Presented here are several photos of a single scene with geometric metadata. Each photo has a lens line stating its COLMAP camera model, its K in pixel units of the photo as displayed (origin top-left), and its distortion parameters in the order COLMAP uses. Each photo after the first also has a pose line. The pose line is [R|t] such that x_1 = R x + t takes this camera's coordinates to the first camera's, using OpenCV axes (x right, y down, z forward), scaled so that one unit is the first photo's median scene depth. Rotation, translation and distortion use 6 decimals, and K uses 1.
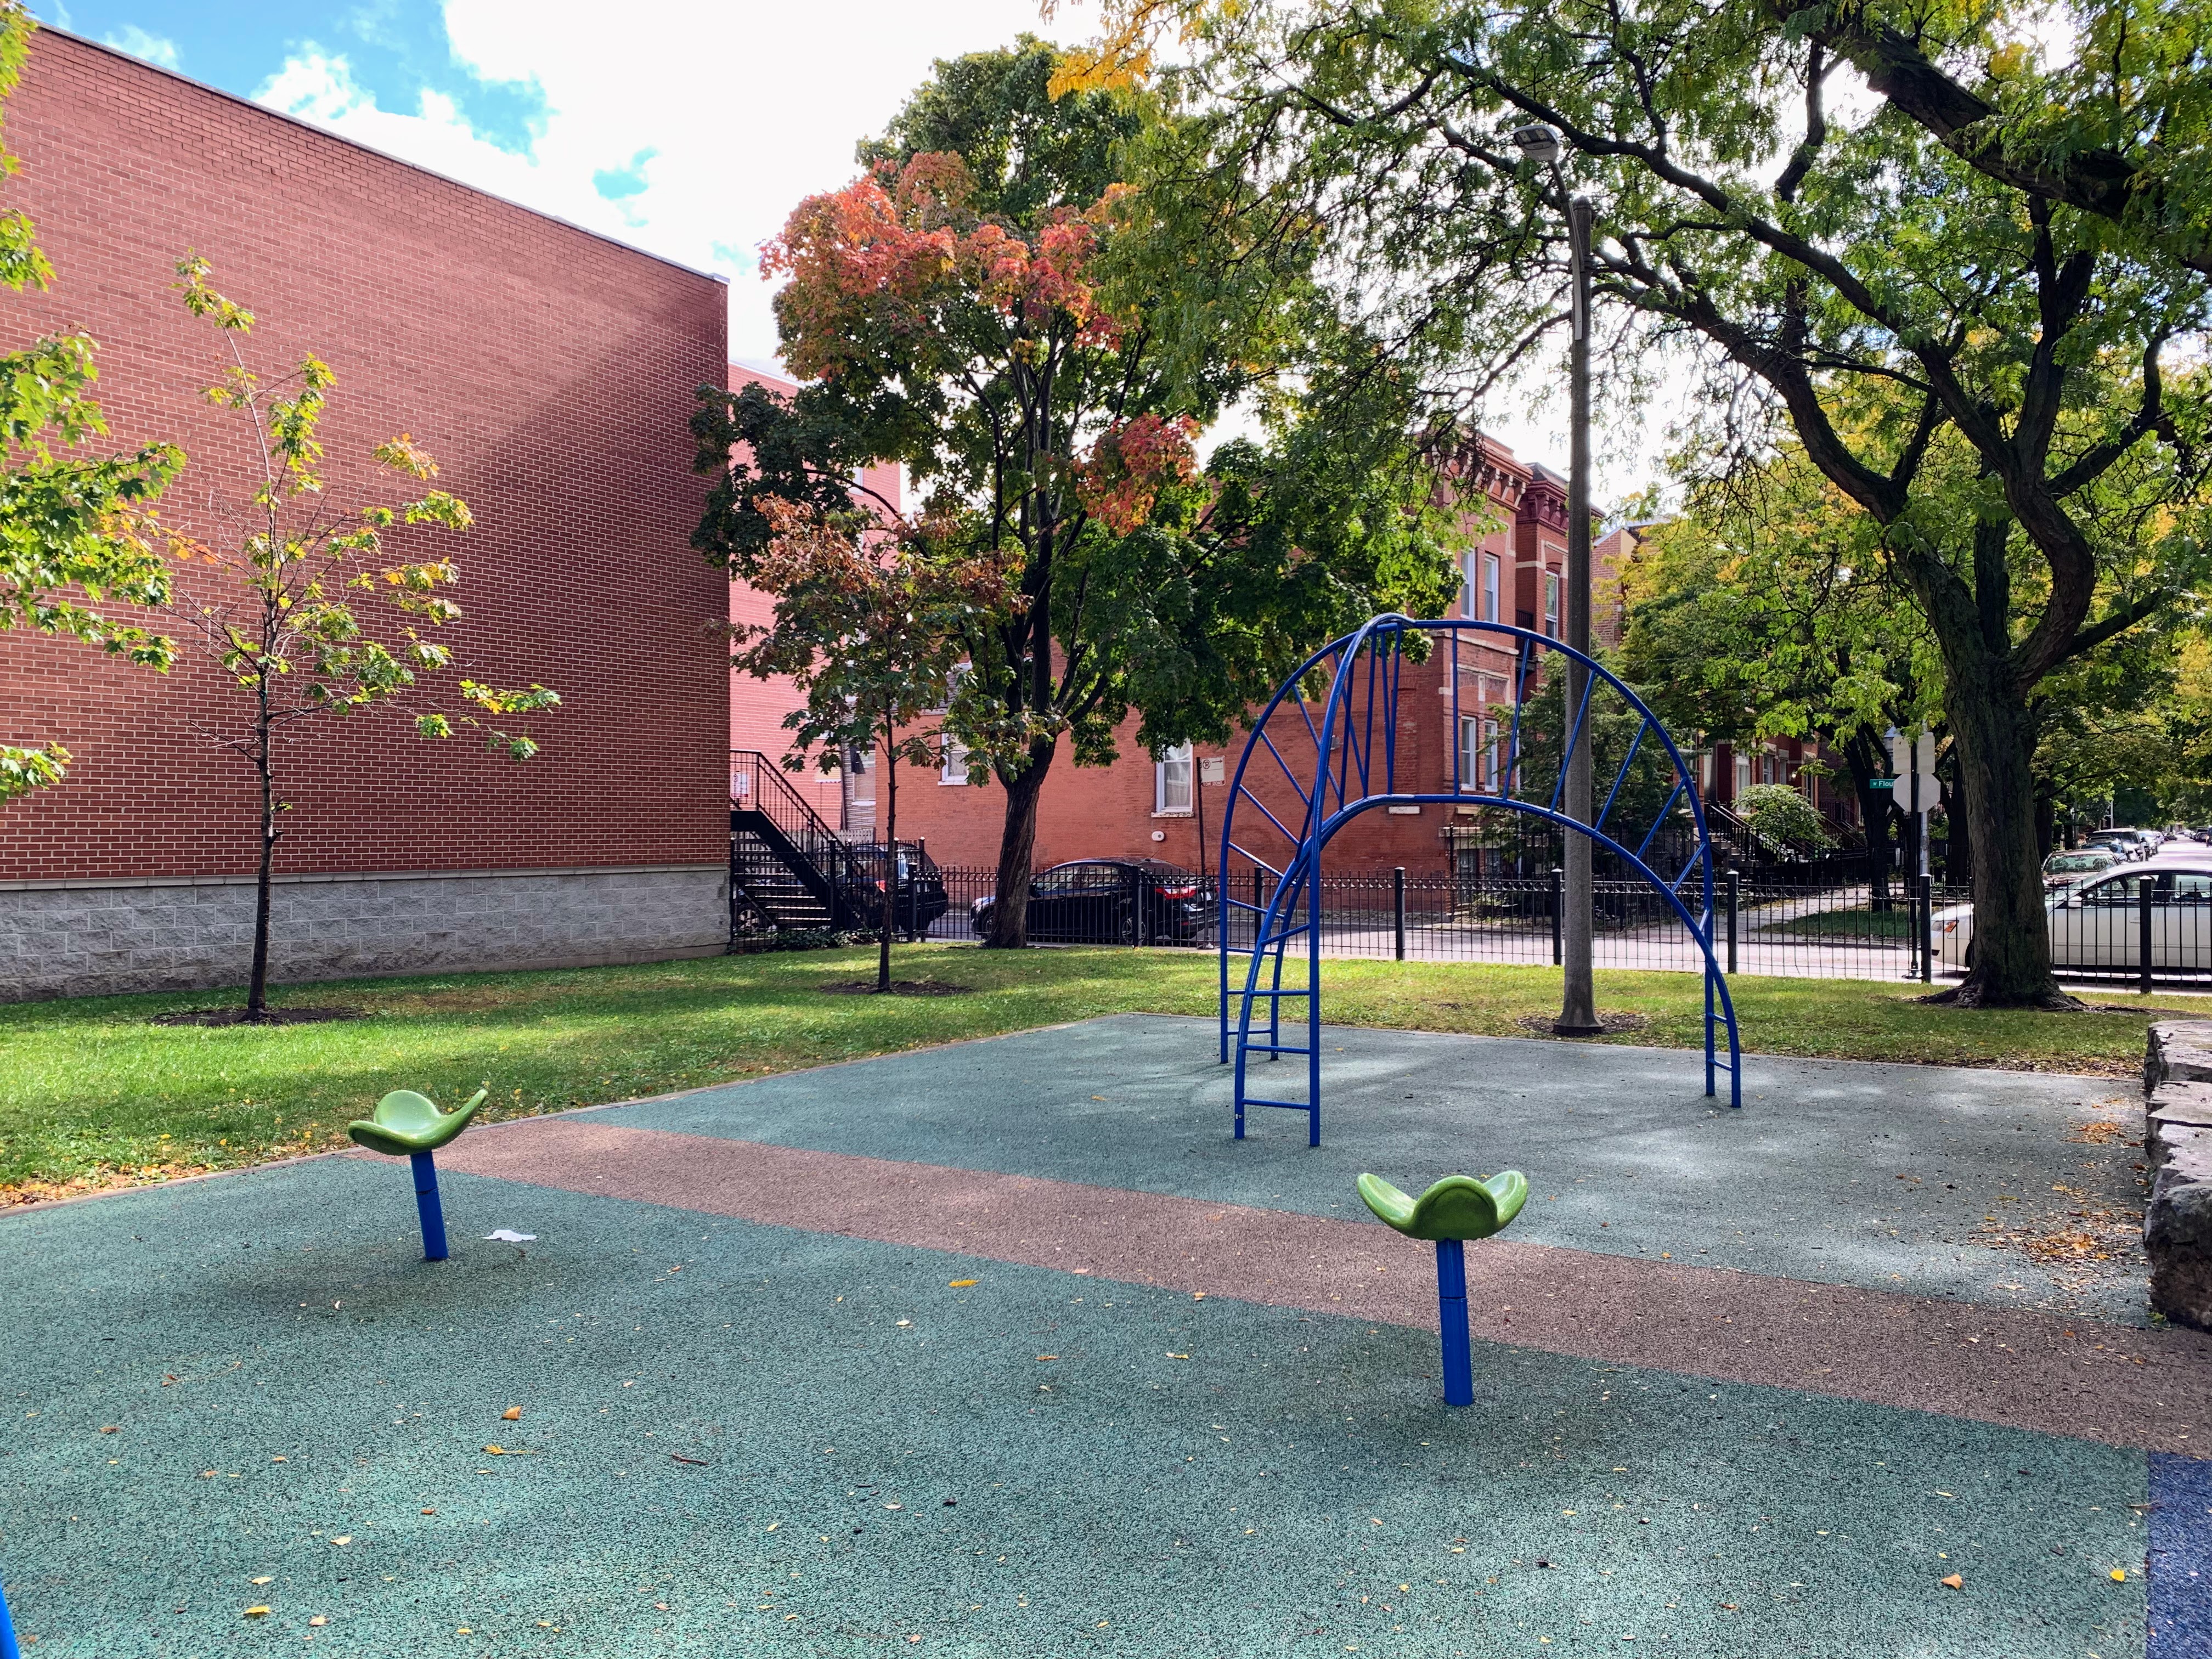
lens RADIAL K [[1710.1, 0, 1106.0], [0, 1710.1, 829.5], [0, 0, 1]] dist [0.018897, -0.004551]
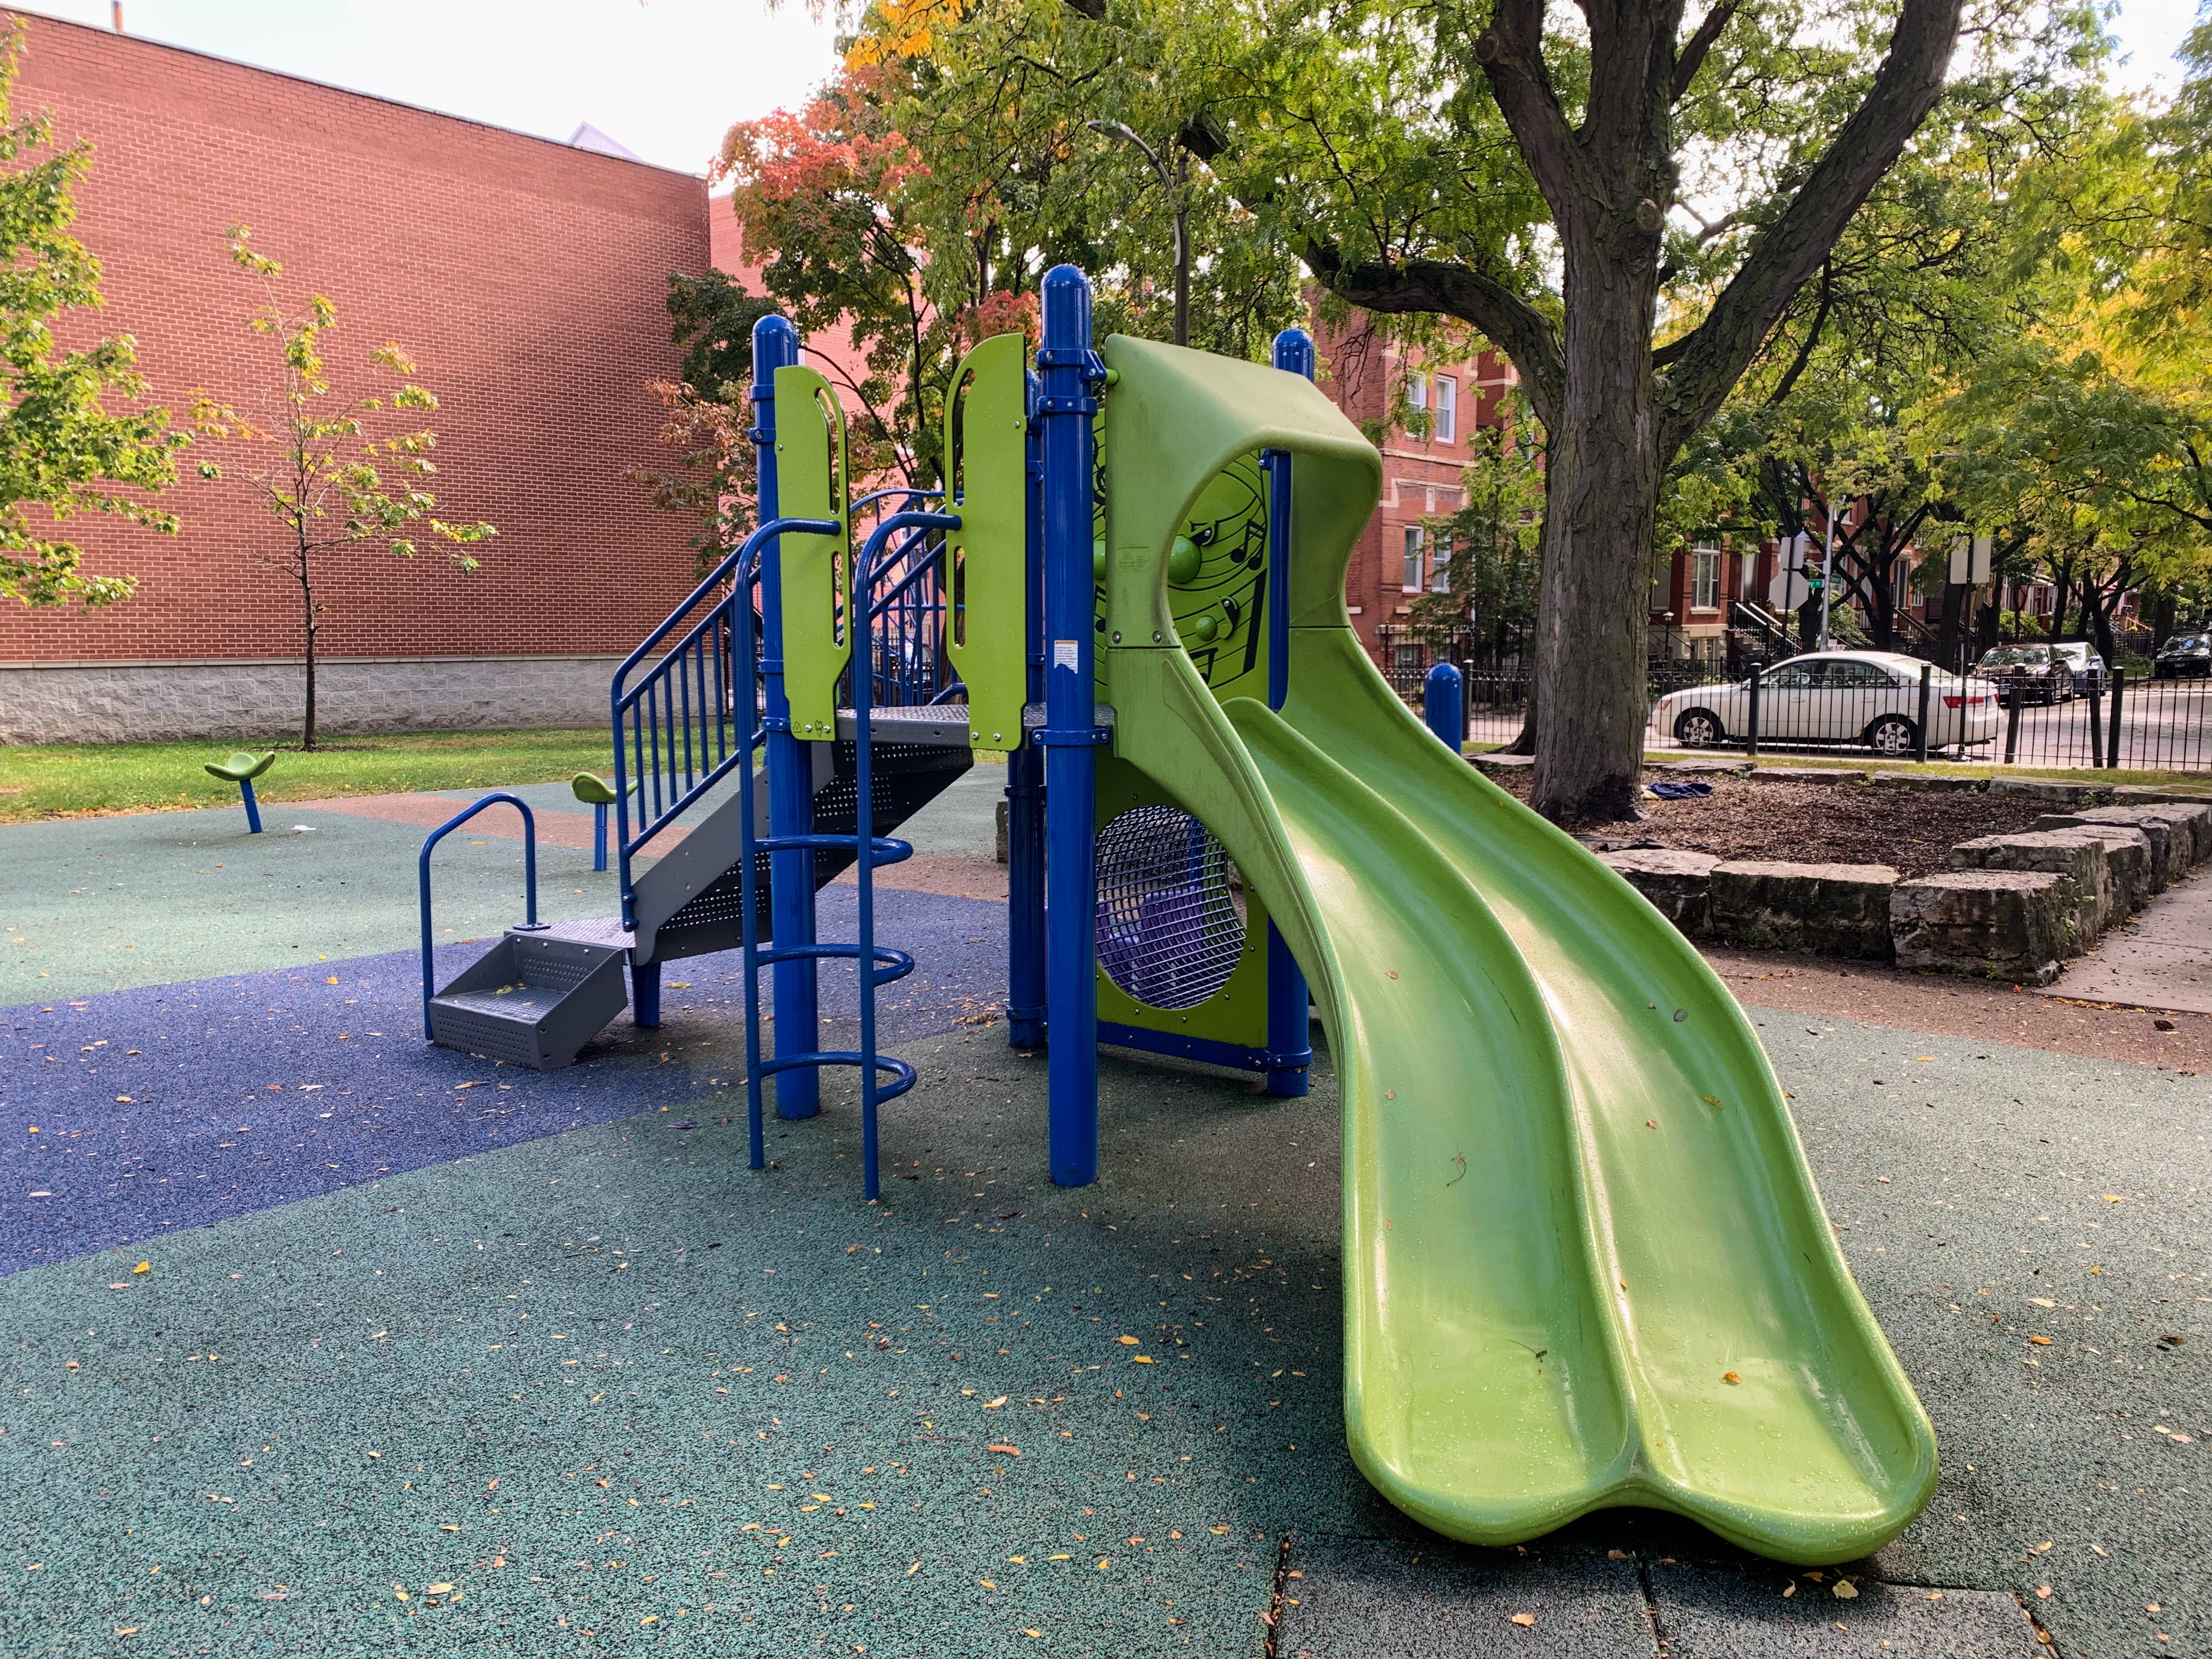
lens RADIAL K [[1710.1, 0, 1106.0], [0, 1710.1, 829.5], [0, 0, 1]] dist [0.018897, -0.004551]
pose [[0.992041, 0.017449, -0.124704, 0.287558], [-0.002440, 0.992830, 0.119507, -0.002349], [0.125895, -0.118252, 0.984971, -0.299482]]
